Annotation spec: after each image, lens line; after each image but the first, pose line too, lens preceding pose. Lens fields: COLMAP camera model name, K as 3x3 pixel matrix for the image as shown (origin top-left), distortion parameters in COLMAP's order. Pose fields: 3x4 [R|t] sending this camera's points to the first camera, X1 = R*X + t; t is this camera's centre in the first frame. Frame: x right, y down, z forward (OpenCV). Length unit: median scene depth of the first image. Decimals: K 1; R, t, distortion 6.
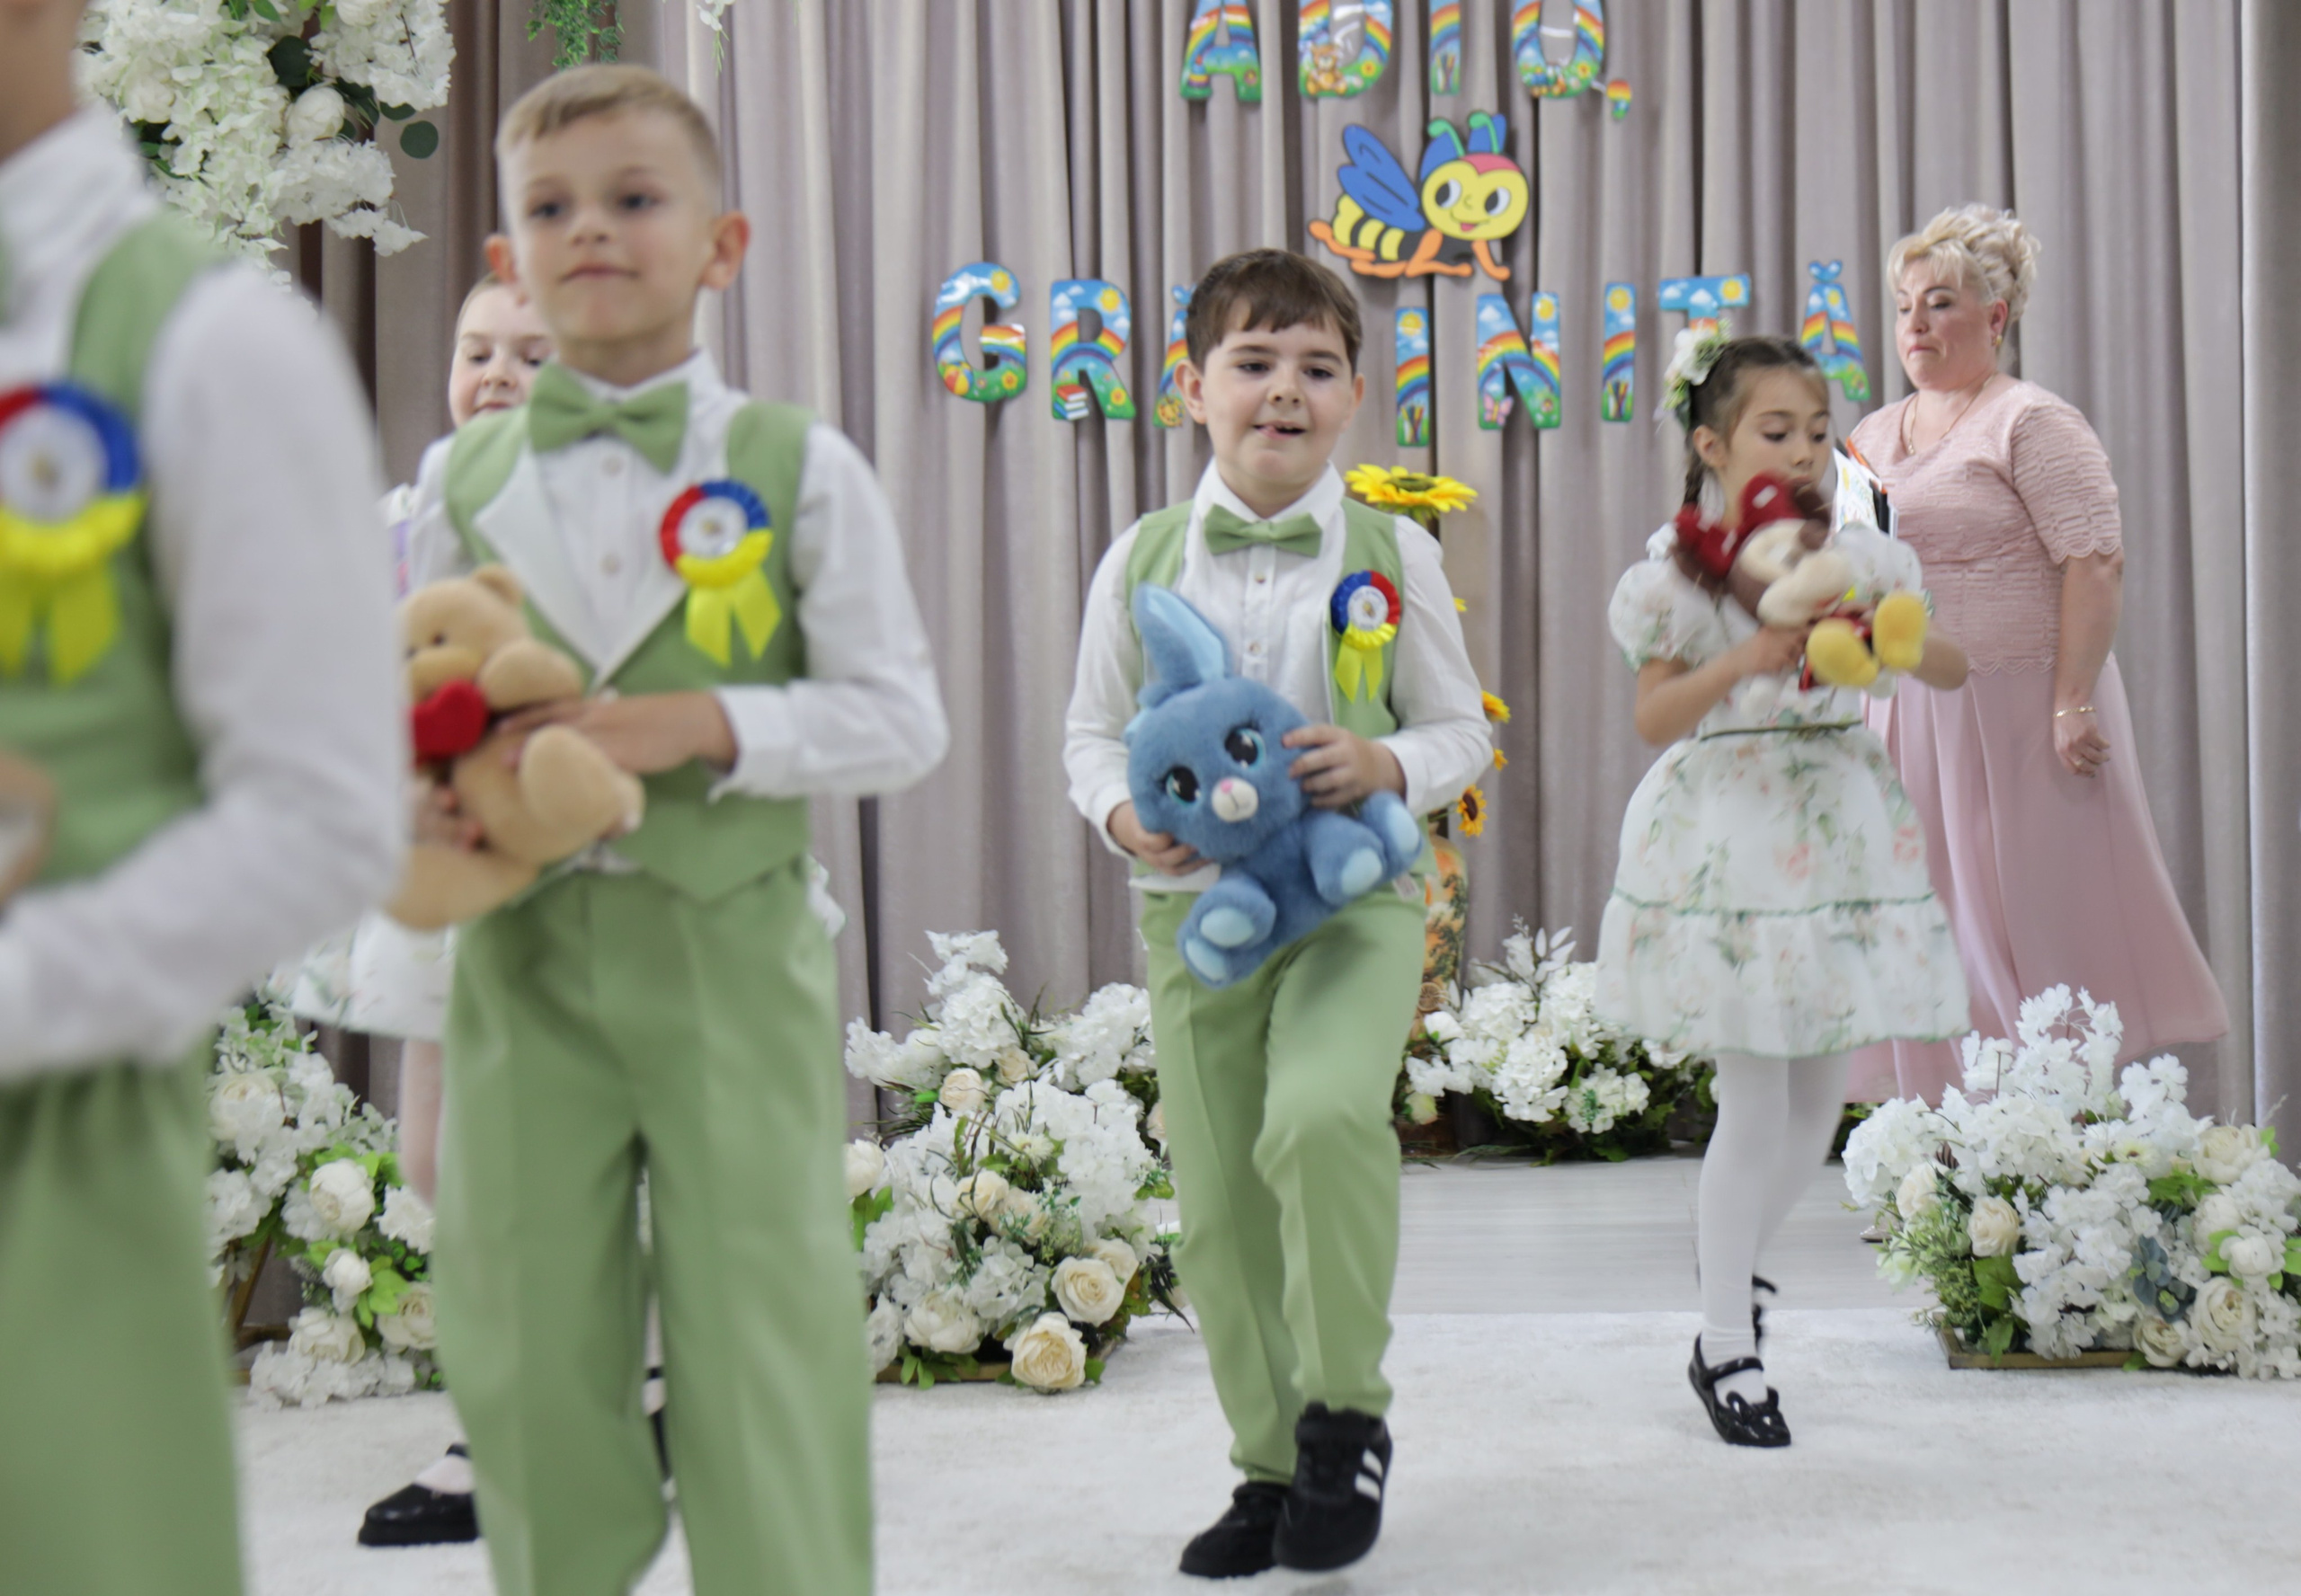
lens RADIAL K [[4475.8, 0, 1555.8], [0, 4475.8, 810.9], [0, 0, 1]] dist [0.008901, -0.240717]
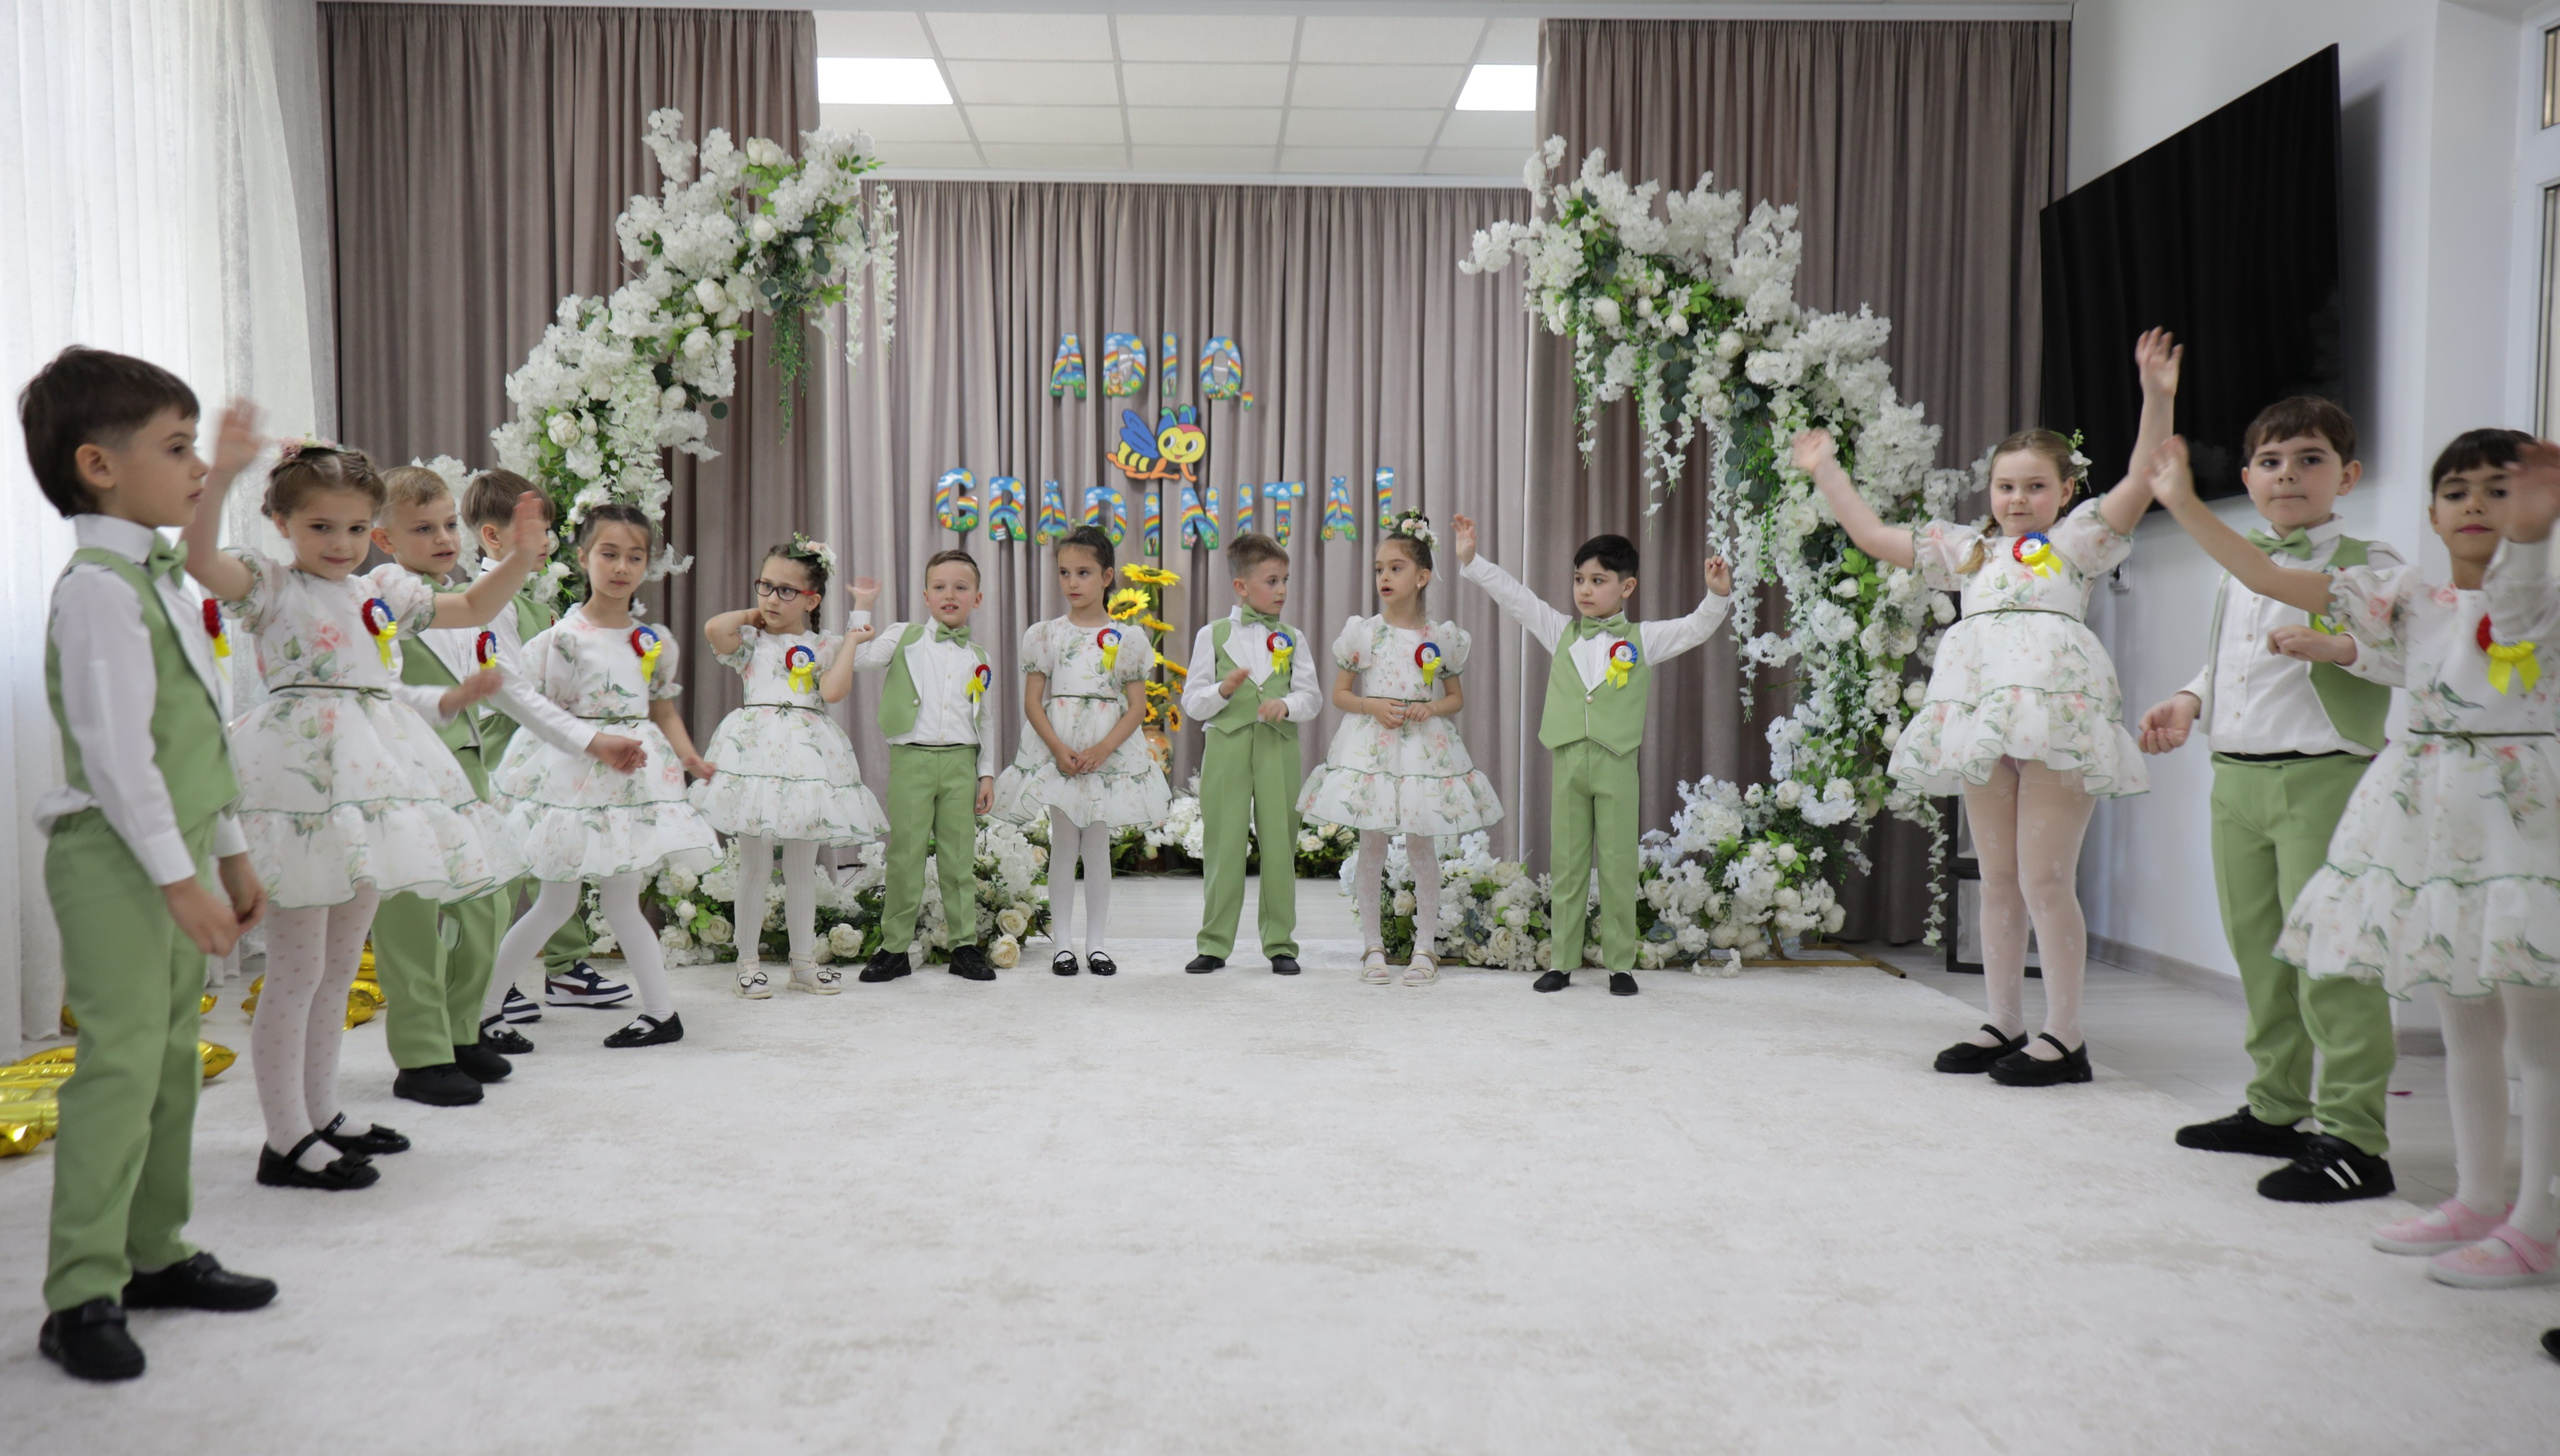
lens RADIAL K [[2074.0, 0, 1251.2], [0, 2074.0, 833.6], [0, 0, 1]] dist [-0.009717, -0.001573]
pose [[0.999523, 0.019497, 0.023940, -0.005945], [-0.020721, 0.998434, 0.051961, 0.002533], [-0.022889, -0.052433, 0.998362, -0.051321]]
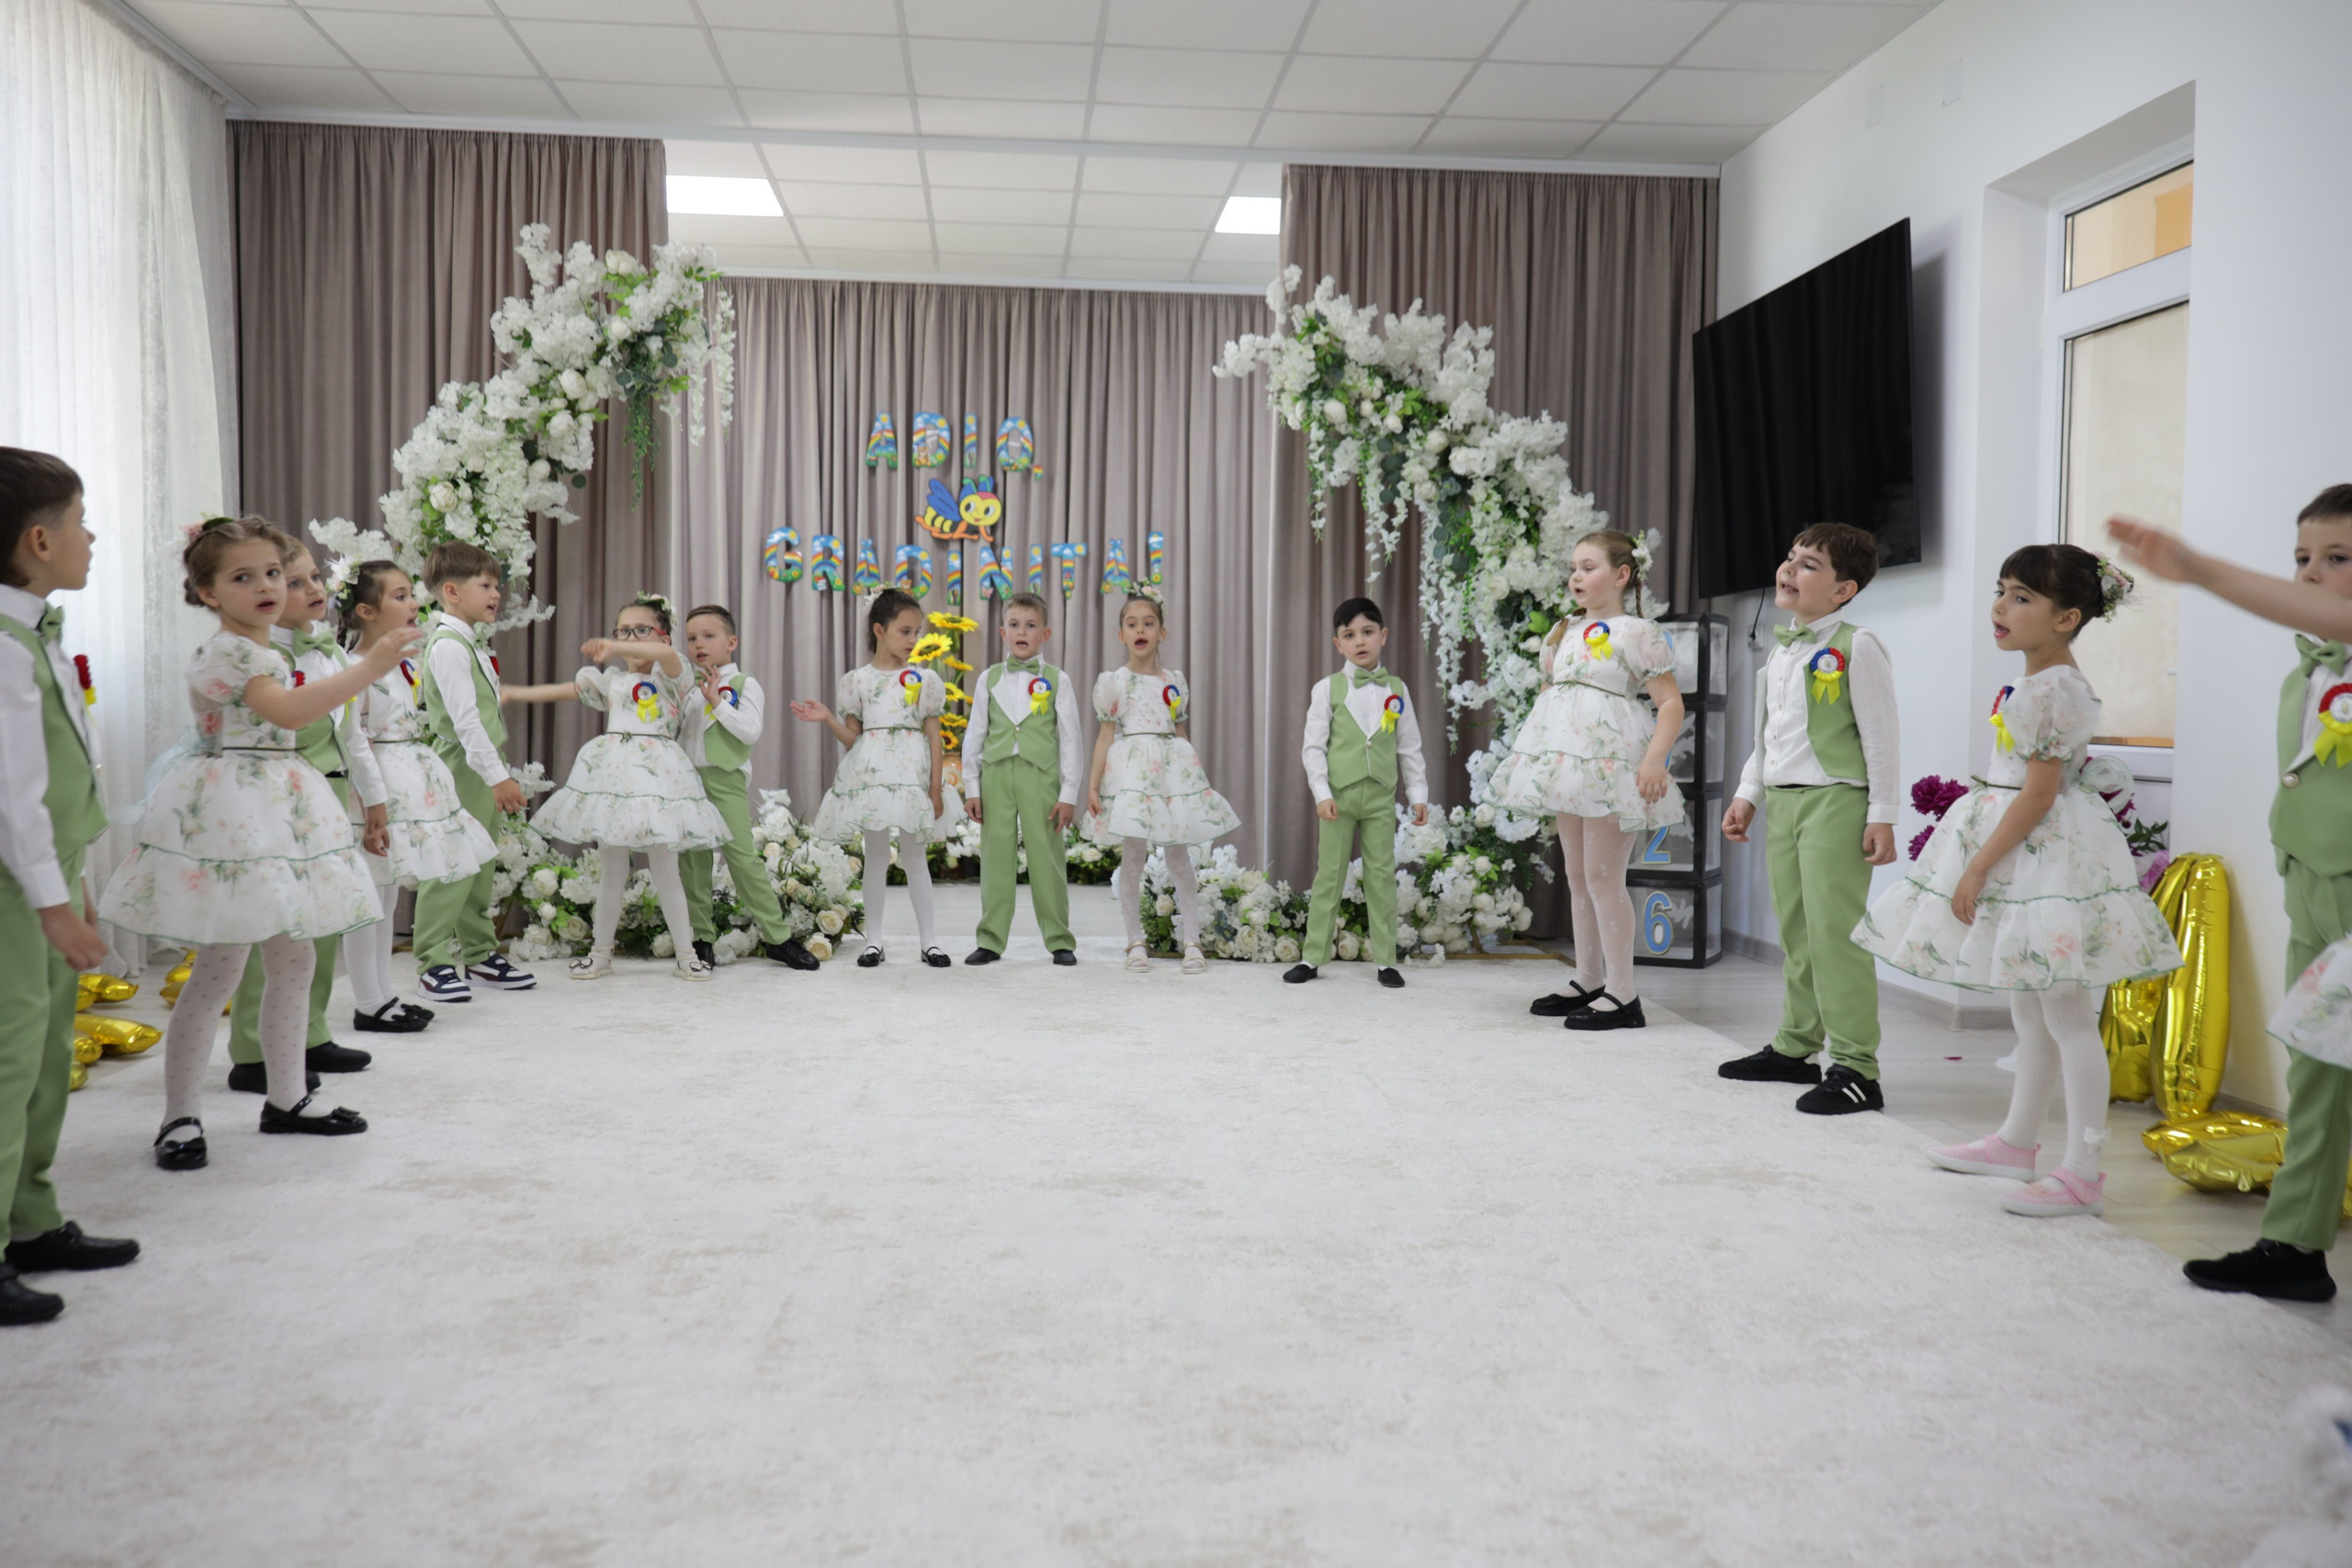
lens RADIAL K [[1859.8, 0, 1174.4], [0, 1859.8, 821.2], [0, 0, 1]] dist [-0.016091, 0.004777]
pose [[0.995452, 0.023979, 0.092202, -0.001826], [-0.027496, 0.998935, 0.037060, -0.000820], [-0.091215, -0.039427, 0.995050, -0.104875]]
